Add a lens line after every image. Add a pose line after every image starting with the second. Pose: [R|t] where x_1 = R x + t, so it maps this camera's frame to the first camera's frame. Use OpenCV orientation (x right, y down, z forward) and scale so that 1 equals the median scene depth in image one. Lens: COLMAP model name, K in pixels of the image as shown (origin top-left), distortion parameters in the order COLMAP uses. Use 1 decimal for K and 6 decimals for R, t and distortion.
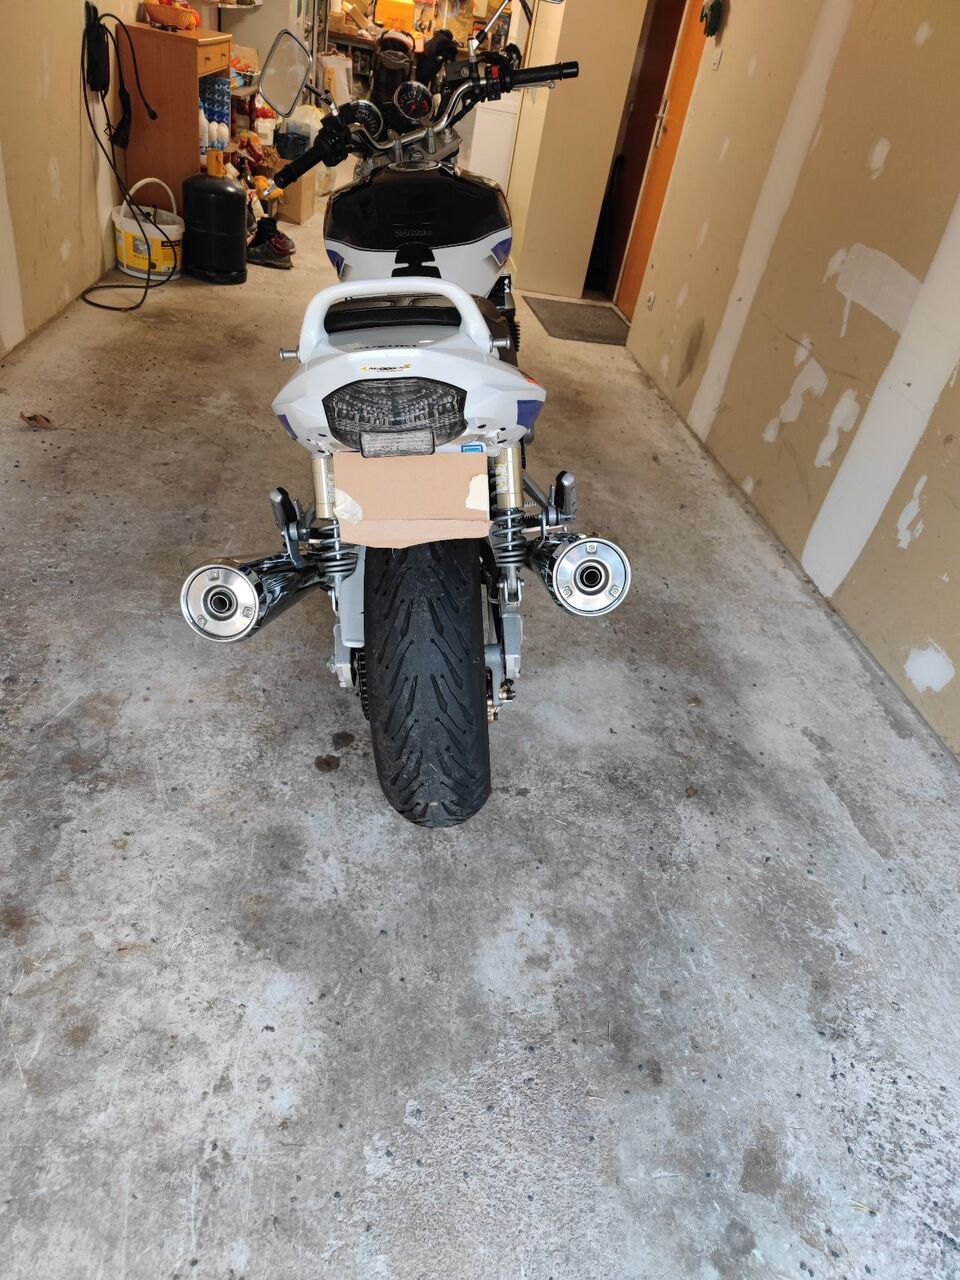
lens RADIAL K [[848.4, 0, 480.6], [0, 848.4, 653.2], [0, 0, 1]] dist [0.075289, -0.055148]
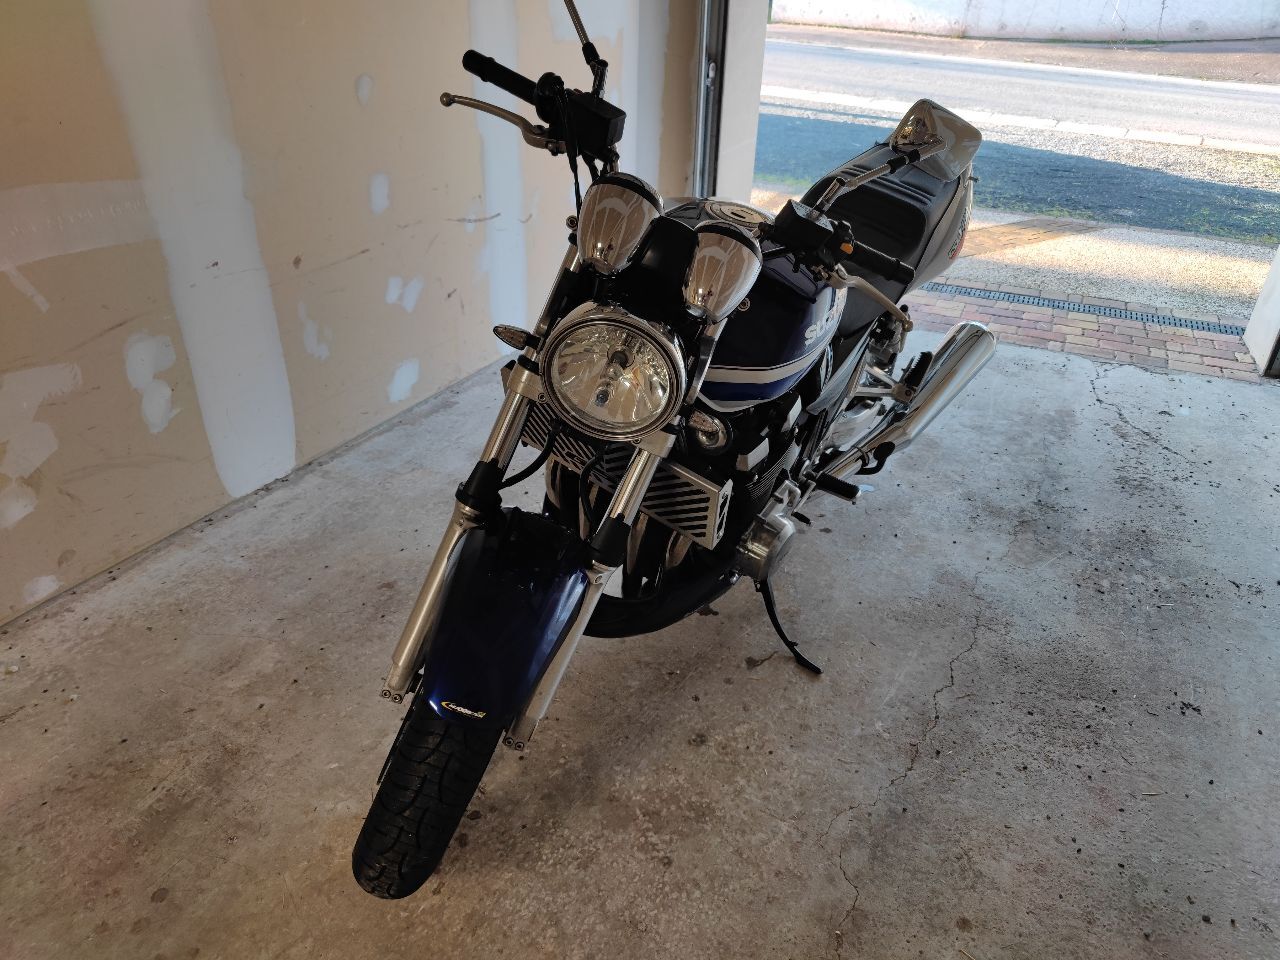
lens RADIAL K [[858.7, 0, 655.5], [0, 858.7, 475.4], [0, 0, 1]] dist [0.066118, -0.053854]
pose [[-0.808542, -0.439589, 0.391179, -0.459778], [0.204338, 0.413659, 0.887205, -1.275789], [-0.551821, 0.797275, -0.244636, 1.554935]]
